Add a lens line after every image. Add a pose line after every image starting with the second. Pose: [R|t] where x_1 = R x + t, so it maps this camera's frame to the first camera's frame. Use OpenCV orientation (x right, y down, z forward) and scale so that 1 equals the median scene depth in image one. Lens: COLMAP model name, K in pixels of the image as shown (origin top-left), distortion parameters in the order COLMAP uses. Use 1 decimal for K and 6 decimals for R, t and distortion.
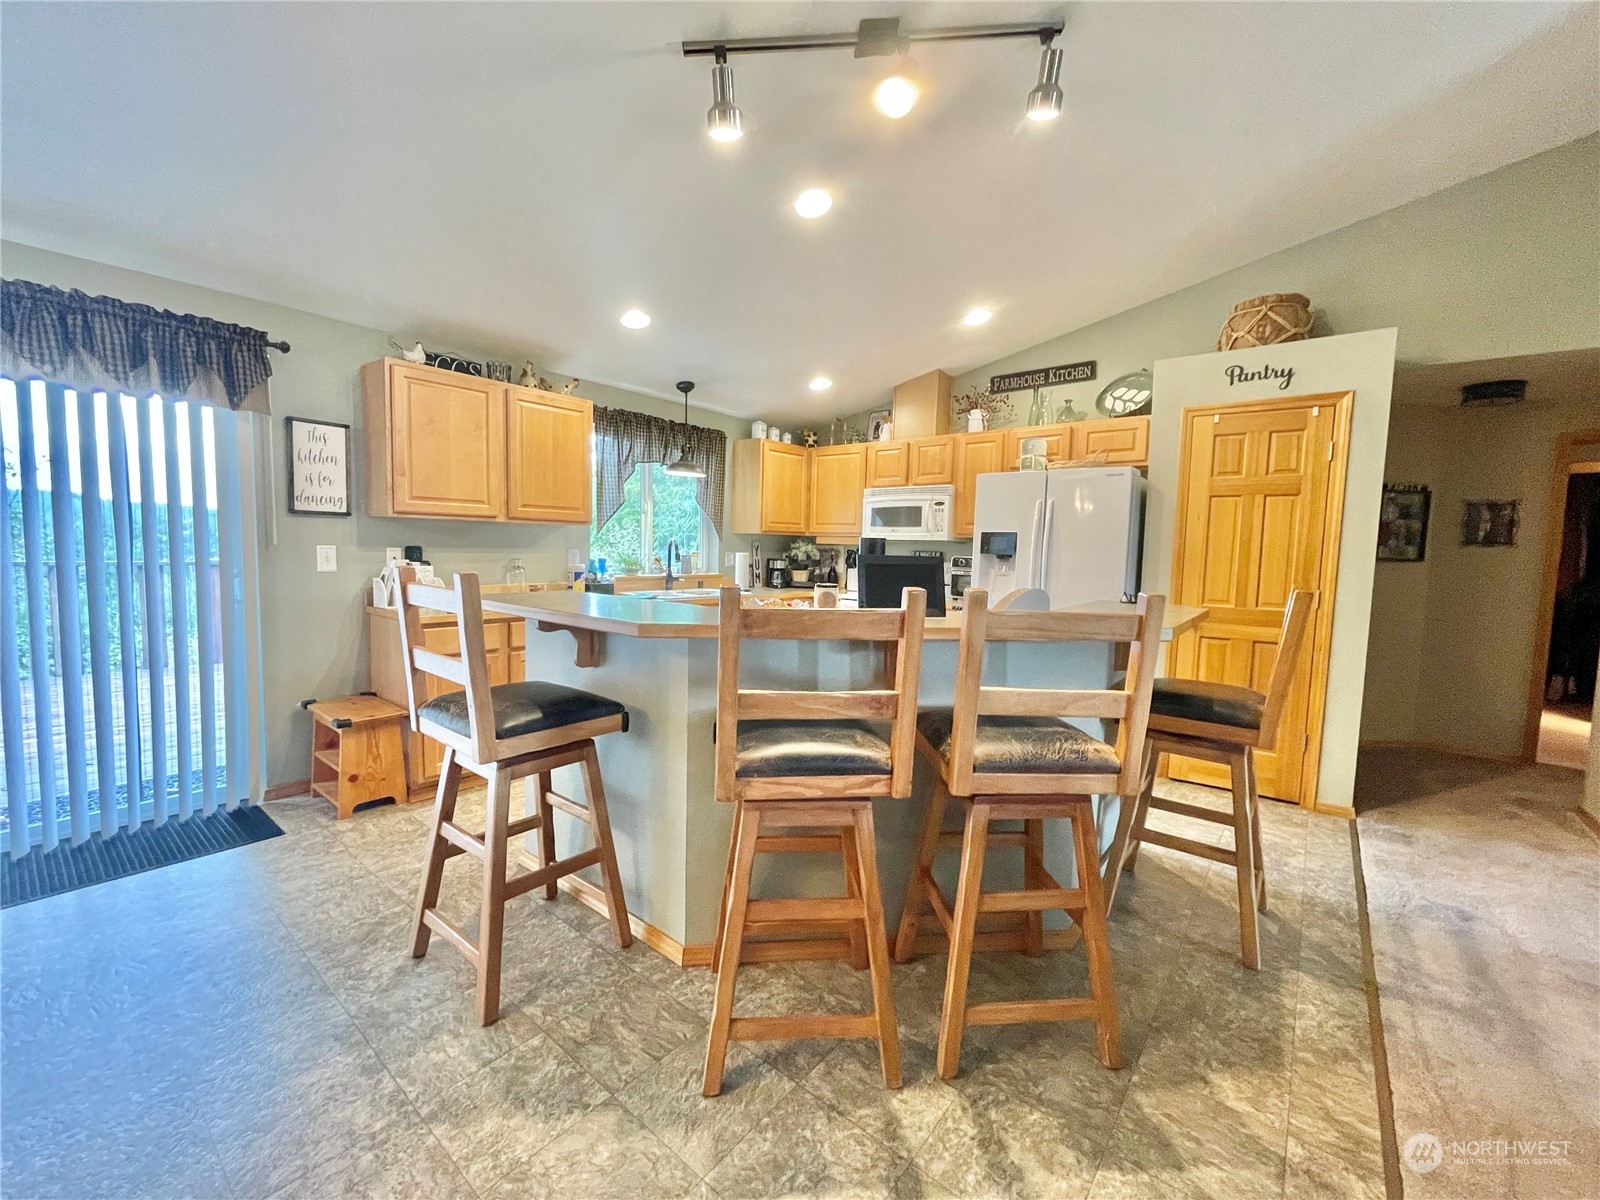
lens RADIAL K [[646.8, 0, 801.2], [0, 646.8, 597.2], [0, 0, 1]] dist [-0.002949, 0.000682]
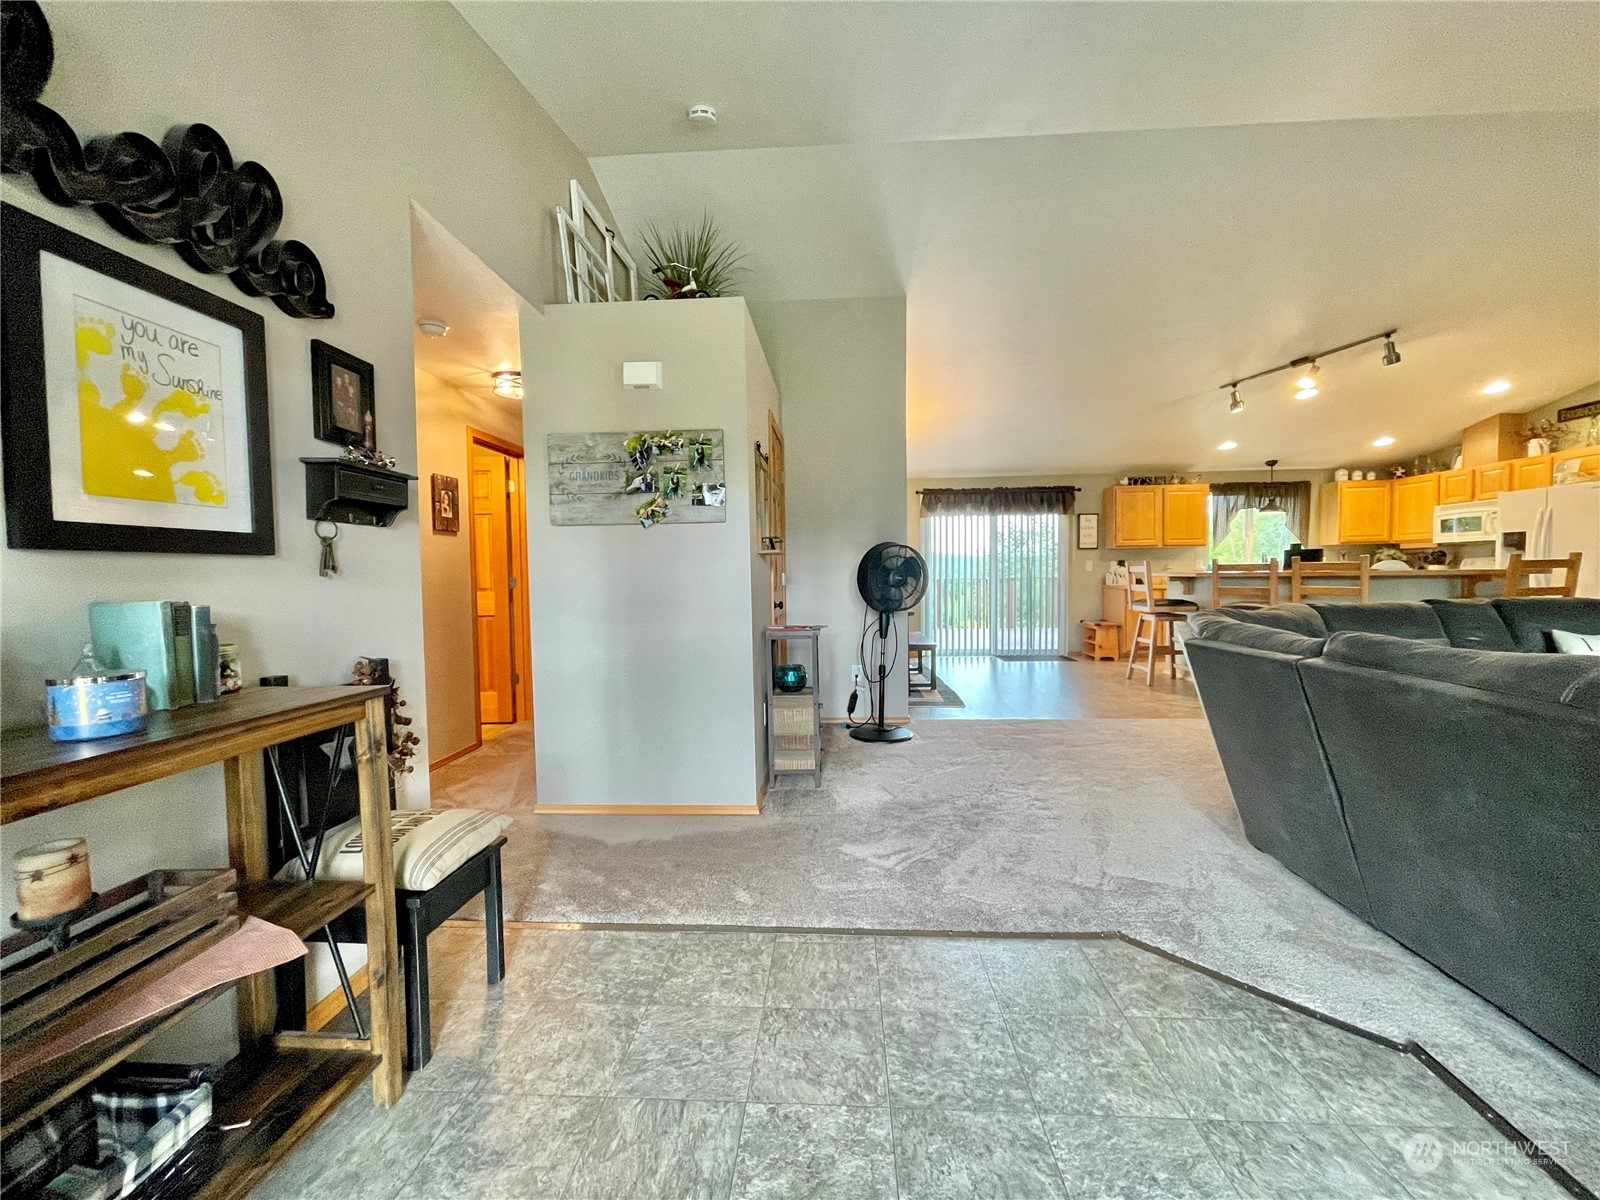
lens RADIAL K [[646.8, 0, 801.2], [0, 646.8, 597.2], [0, 0, 1]] dist [-0.002949, 0.000682]
pose [[0.581490, -0.003422, -0.813547, 0.563942], [-0.033464, 0.999044, -0.028121, 0.142845], [0.812865, 0.043577, 0.580819, -1.159249]]
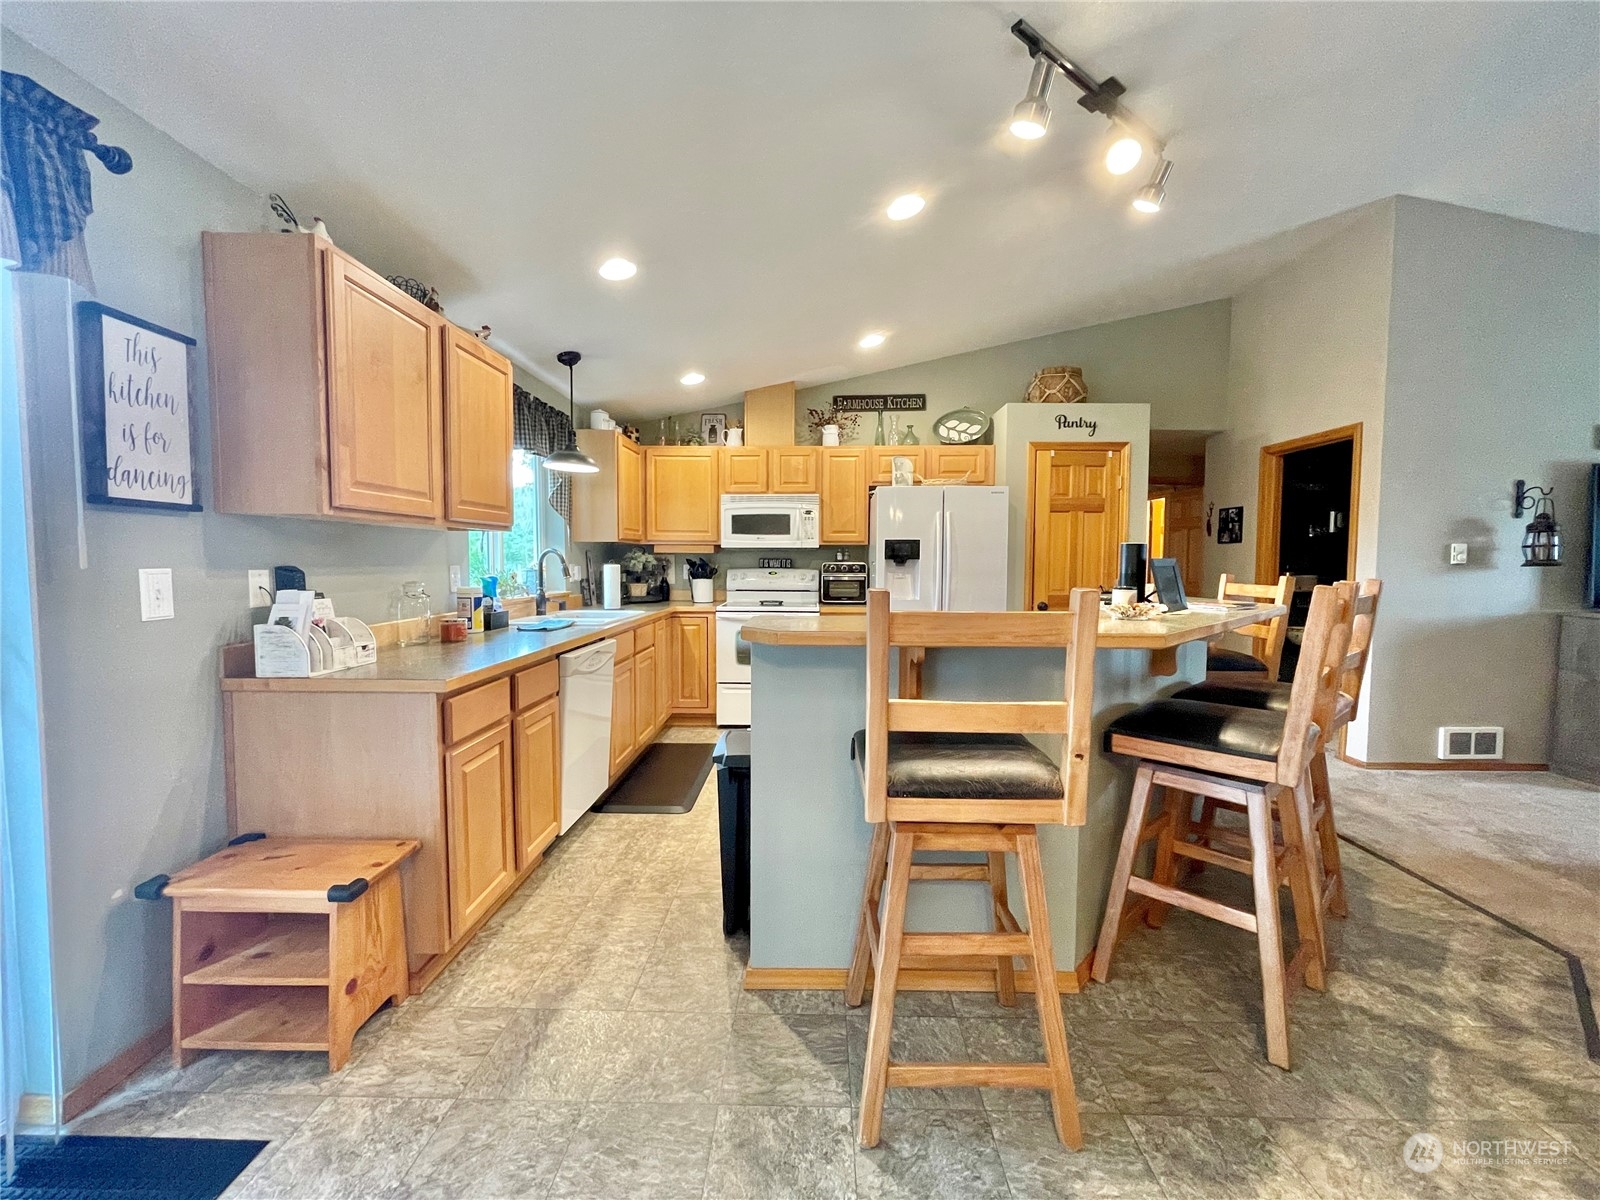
lens RADIAL K [[647.2, 0, 795.6], [0, 647.2, 596.4], [0, 0, 1]] dist [-0.000892, 0.000237]
pose [[0.793953, -0.056344, 0.605363, -0.525176], [0.064879, 0.997863, 0.007785, -0.023629], [-0.604508, 0.033094, 0.795911, 0.234986]]
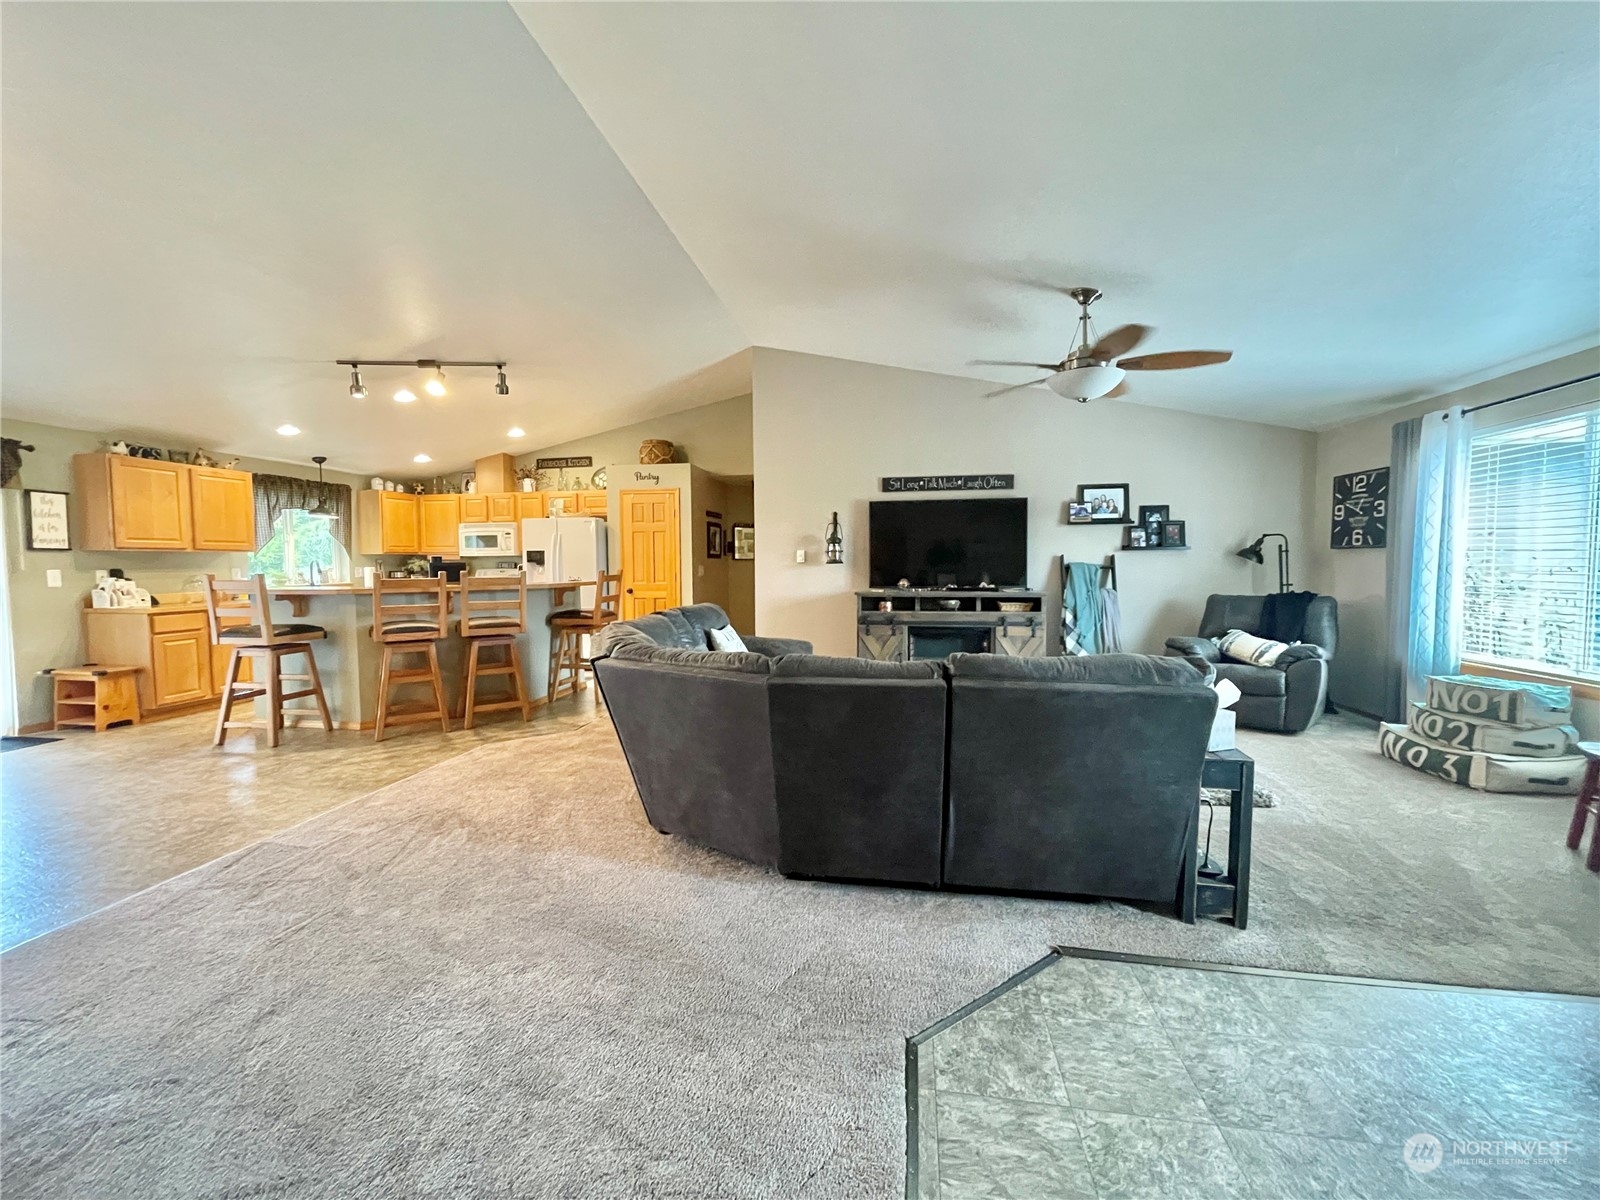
lens RADIAL K [[646.8, 0, 801.2], [0, 646.8, 597.2], [0, 0, 1]] dist [-0.002949, 0.000682]
pose [[0.869554, -0.058386, 0.490374, 0.051503], [0.067117, 0.997745, -0.000221, 0.086717], [-0.489255, 0.033105, 0.871512, -1.002233]]
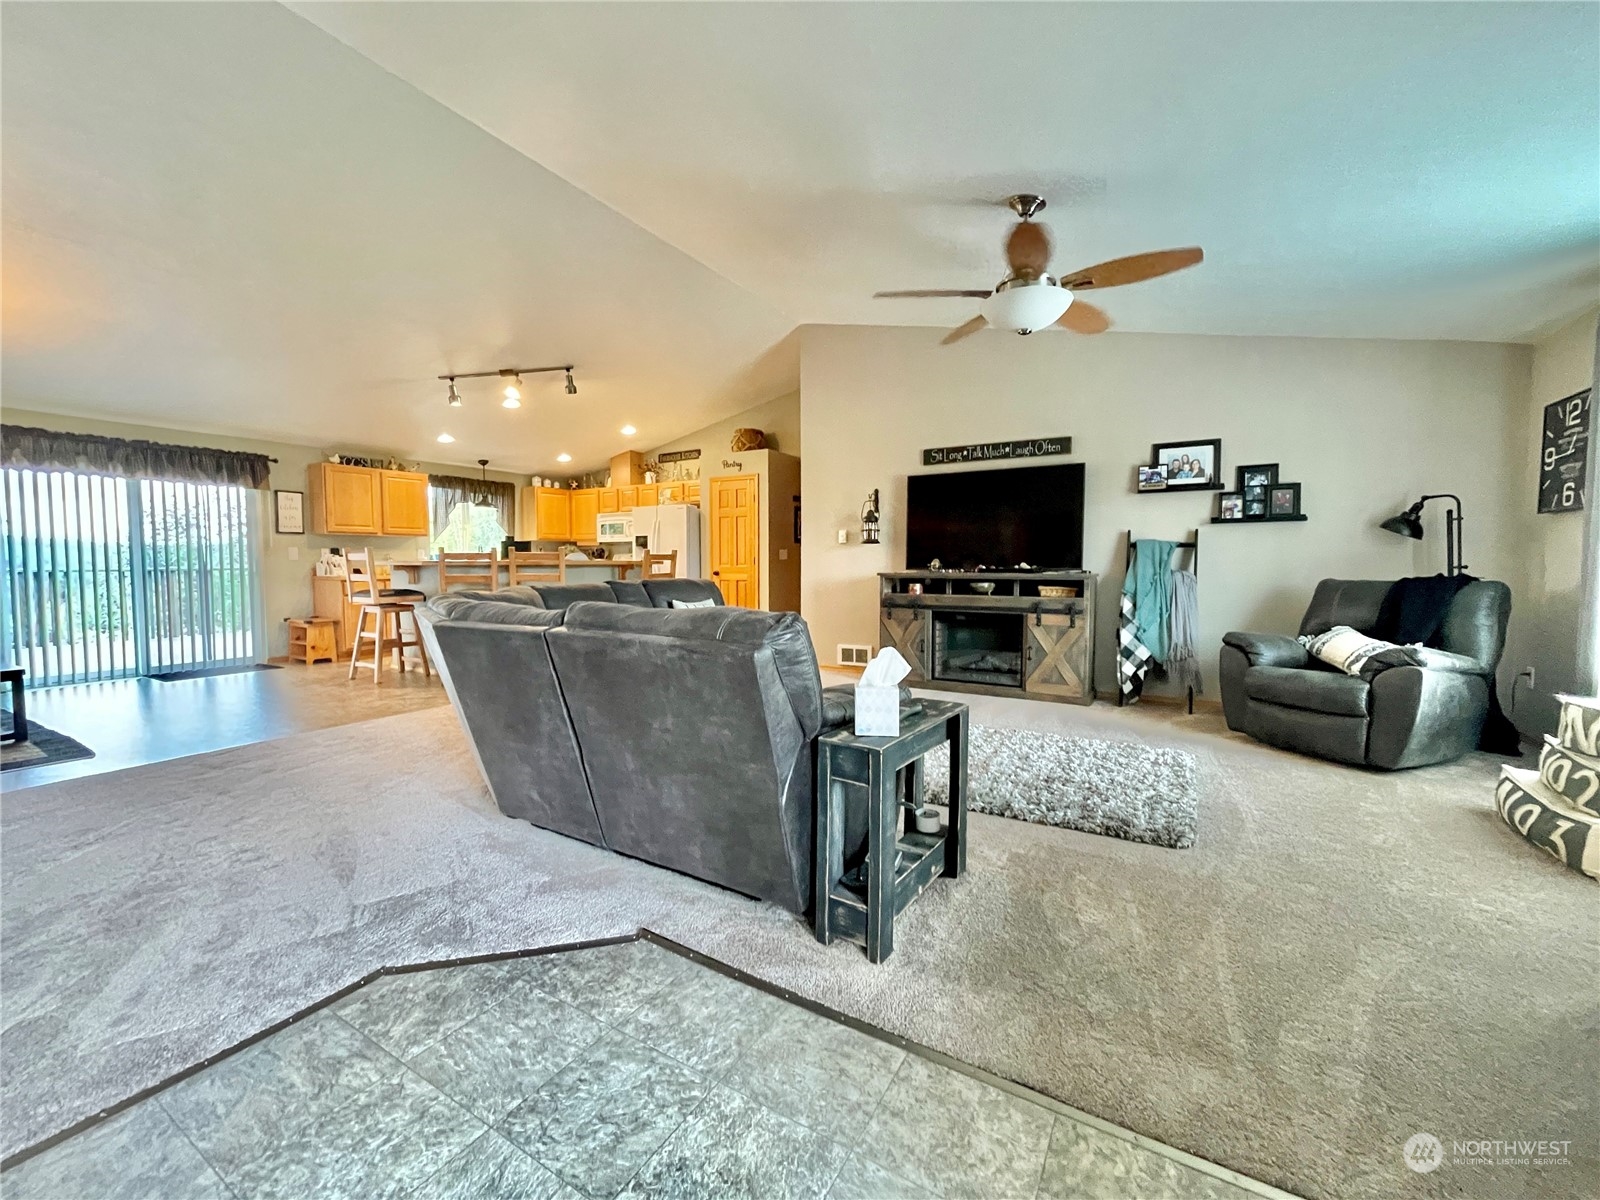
lens RADIAL K [[646.8, 0, 801.2], [0, 646.8, 597.2], [0, 0, 1]] dist [-0.002949, 0.000682]
pose [[0.989408, -0.035236, 0.140821, 0.521436], [0.038010, 0.999132, -0.017062, 0.153146], [-0.140097, 0.022234, 0.989888, -1.123394]]
